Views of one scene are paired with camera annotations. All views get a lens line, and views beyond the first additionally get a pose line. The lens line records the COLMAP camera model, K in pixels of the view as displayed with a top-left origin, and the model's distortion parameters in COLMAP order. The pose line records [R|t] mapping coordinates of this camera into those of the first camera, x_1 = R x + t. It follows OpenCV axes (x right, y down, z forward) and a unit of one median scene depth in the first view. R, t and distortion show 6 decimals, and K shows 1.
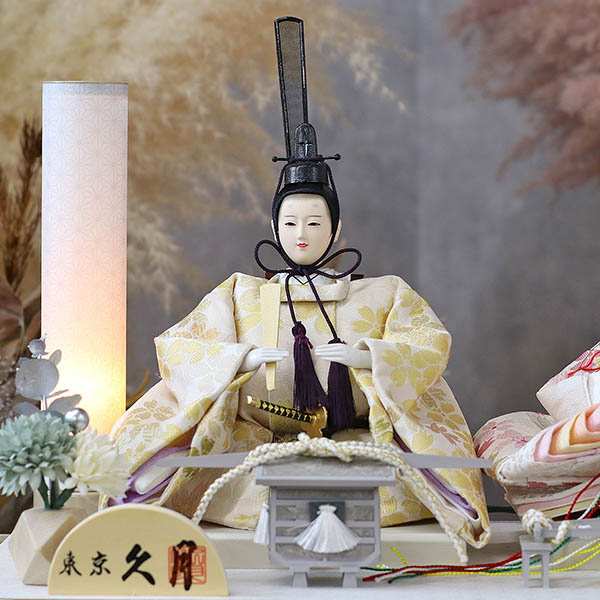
lens RADIAL K [[3060.9, 0, 300.0], [0, 3060.9, 300.0], [0, 0, 1]] dist [-0.321700, -1.698199]
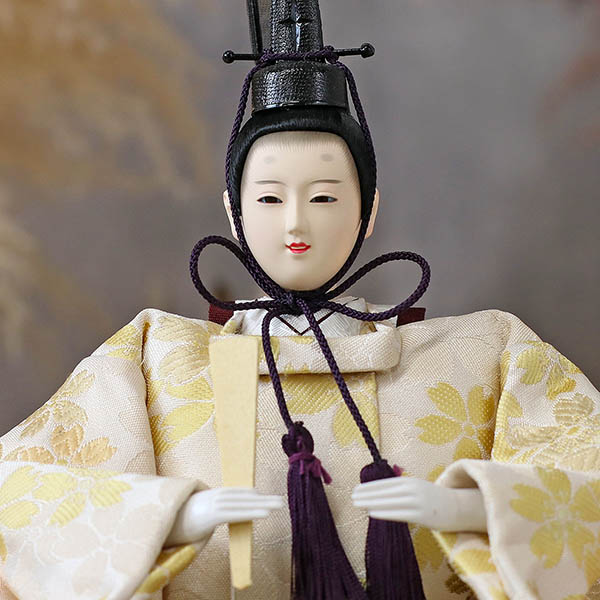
lens RADIAL K [[3060.9, 0, 300.0], [0, 3060.9, 300.0], [0, 0, 1]] dist [-0.321700, -1.698199]
pose [[0.997770, -0.011933, 0.065671, -0.028507], [0.011241, 0.999877, 0.010895, -0.015177], [-0.065793, -0.010132, 0.997782, 0.561539]]
